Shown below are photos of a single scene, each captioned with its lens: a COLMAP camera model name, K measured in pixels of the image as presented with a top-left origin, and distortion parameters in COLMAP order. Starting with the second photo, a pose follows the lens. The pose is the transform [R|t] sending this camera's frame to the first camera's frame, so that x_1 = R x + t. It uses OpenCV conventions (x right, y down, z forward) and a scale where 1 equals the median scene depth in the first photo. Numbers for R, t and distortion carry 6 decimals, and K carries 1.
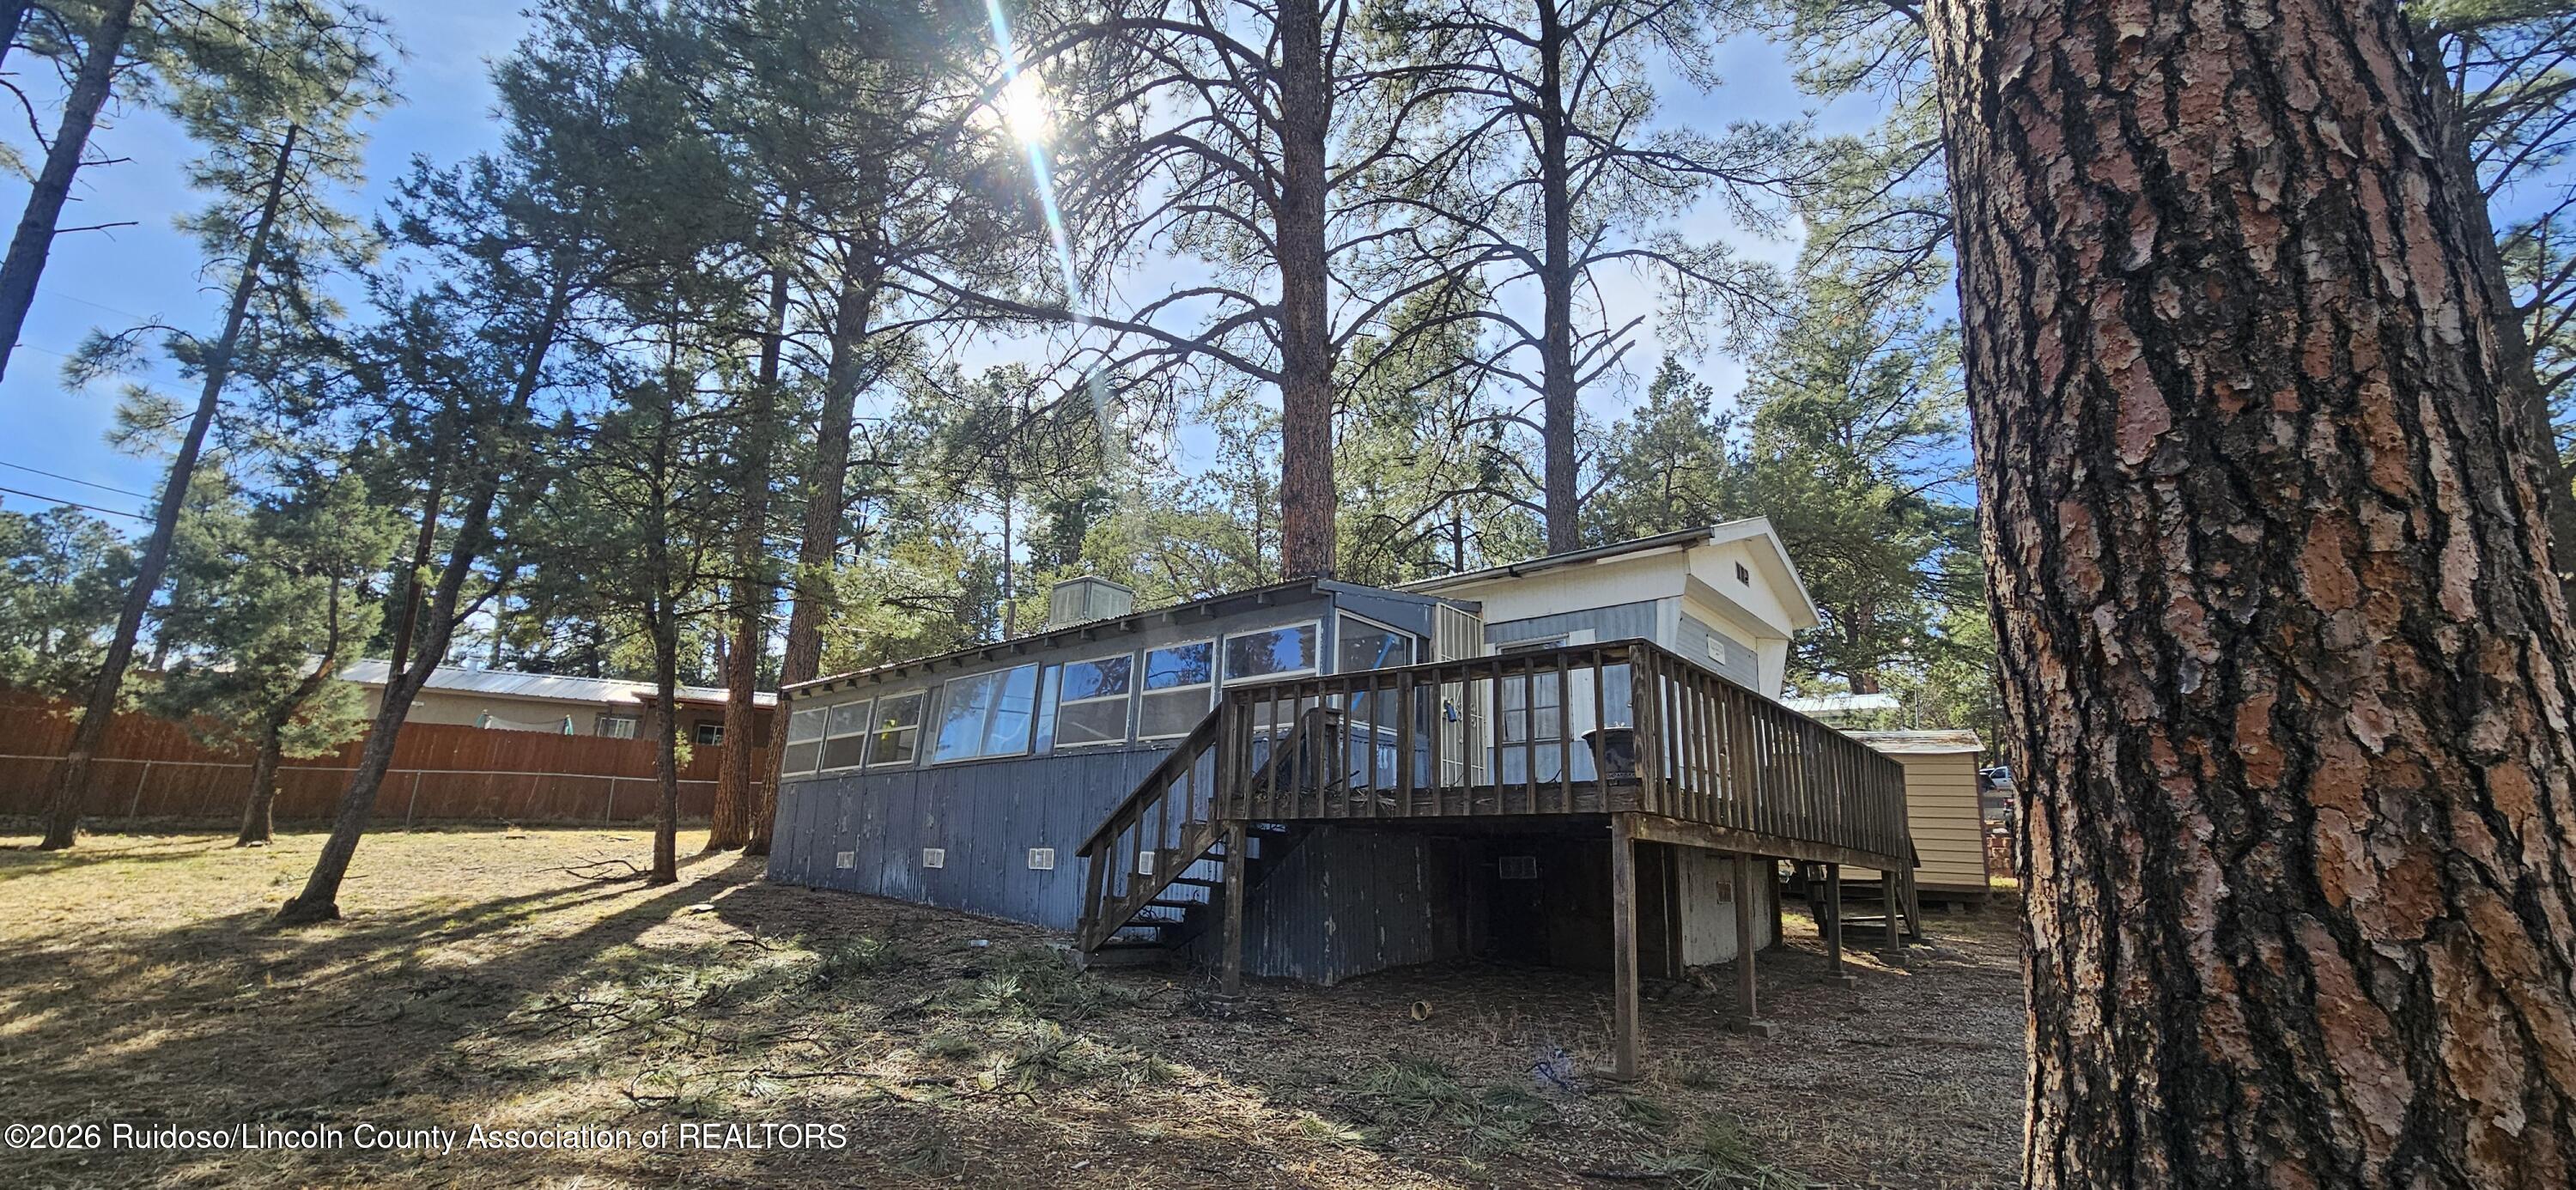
lens RADIAL K [[1058.8, 0, 1297.5], [0, 1058.8, 595.0], [0, 0, 1]] dist [0.003357, 0.000426]
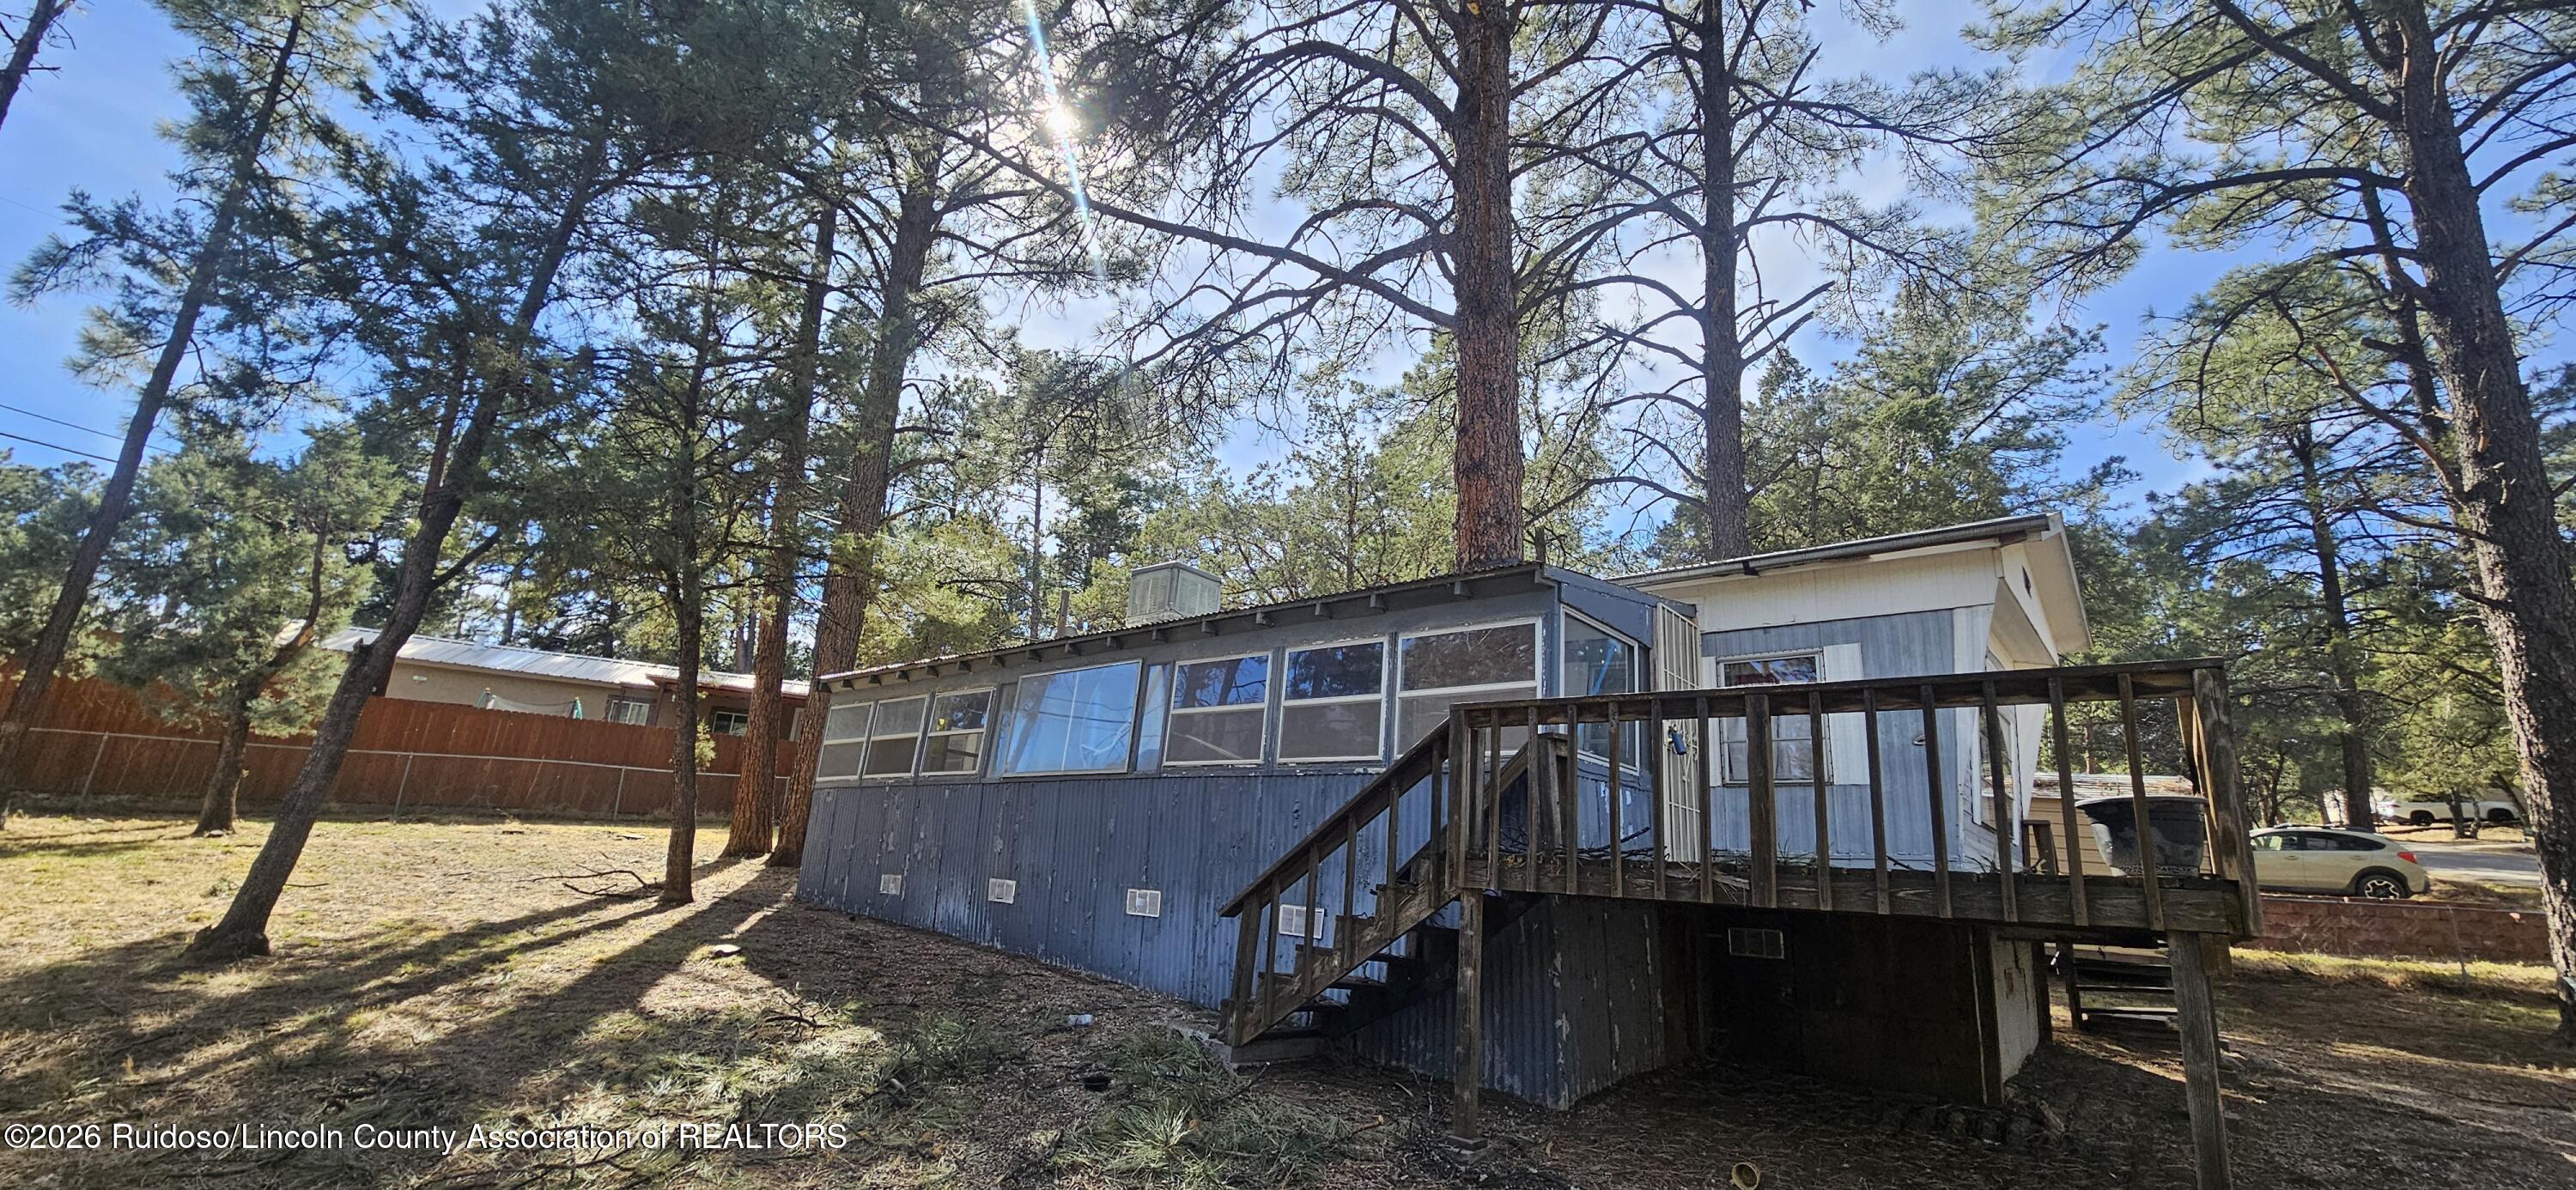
lens RADIAL K [[1058.8, 0, 1297.5], [0, 1058.8, 595.0], [0, 0, 1]] dist [0.003357, 0.000426]
pose [[0.999288, 0.035832, -0.011828, -0.089603], [-0.035886, 0.999347, -0.004330, 0.010037], [0.011665, 0.004751, 0.999921, 0.139811]]
